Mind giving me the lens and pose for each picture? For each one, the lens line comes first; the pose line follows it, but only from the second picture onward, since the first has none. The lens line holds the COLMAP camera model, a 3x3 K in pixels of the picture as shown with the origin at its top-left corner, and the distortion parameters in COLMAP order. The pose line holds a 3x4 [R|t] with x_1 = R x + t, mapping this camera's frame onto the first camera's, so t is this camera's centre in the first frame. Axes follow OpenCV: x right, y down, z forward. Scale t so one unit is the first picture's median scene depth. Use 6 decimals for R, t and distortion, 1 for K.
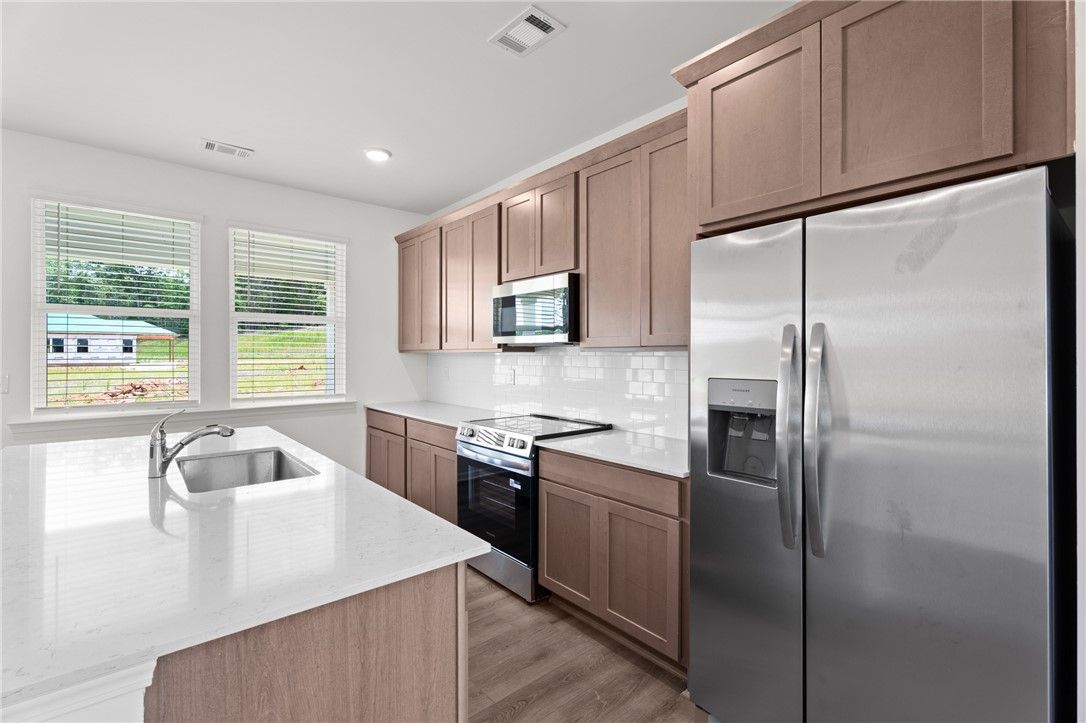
lens RADIAL K [[484.9, 0, 542.3], [0, 484.9, 354.3], [0, 0, 1]] dist [0.000672, 0.000496]
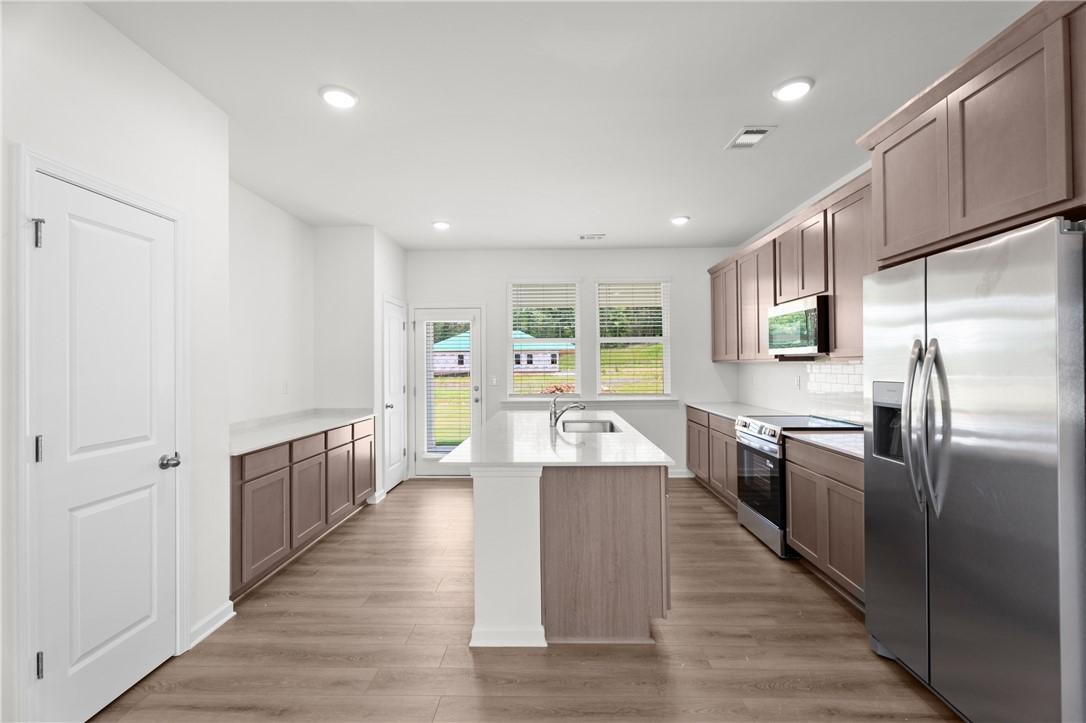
lens RADIAL K [[477.8, 0, 545.3], [0, 477.8, 361.7], [0, 0, 1]] dist [0.001690, 0.000718]
pose [[0.747677, -0.012562, -0.663944, 0.337863], [0.010843, 0.999919, -0.006707, -0.002909], [0.663975, -0.002184, 0.747752, -0.340432]]
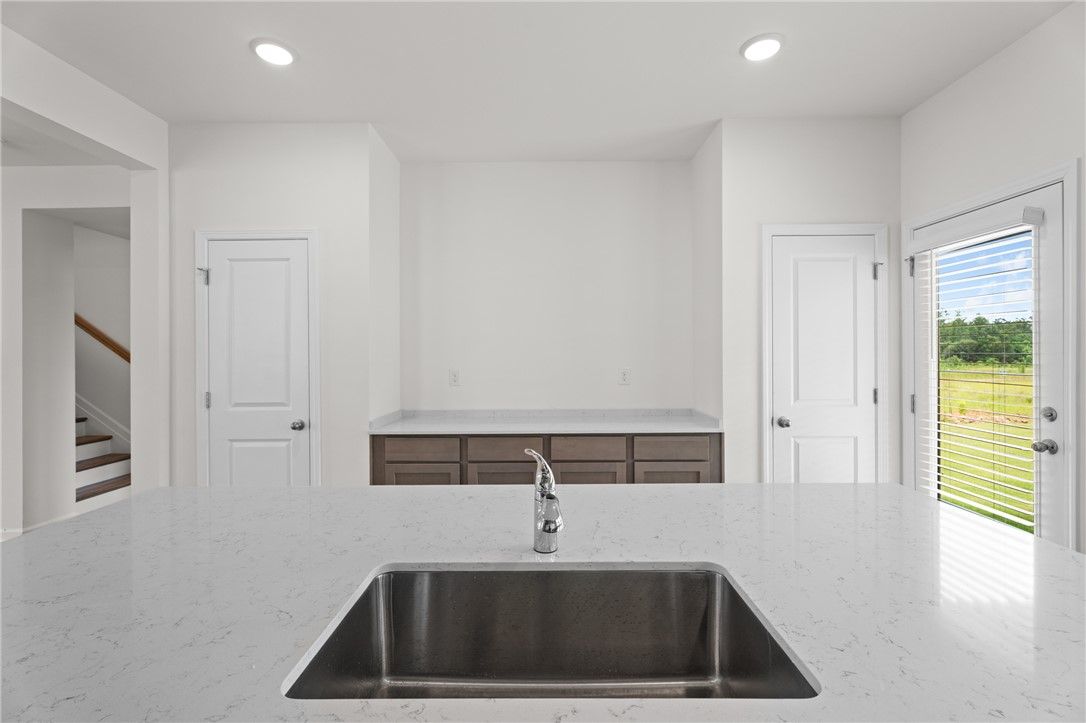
lens RADIAL K [[484.9, 0, 542.3], [0, 484.9, 354.3], [0, 0, 1]] dist [0.000672, 0.000496]
pose [[-0.651623, 0.003365, -0.758535, -0.210099], [0.006253, 0.999980, -0.000936, 0.001021], [0.758517, -0.005353, -0.651631, 0.939770]]
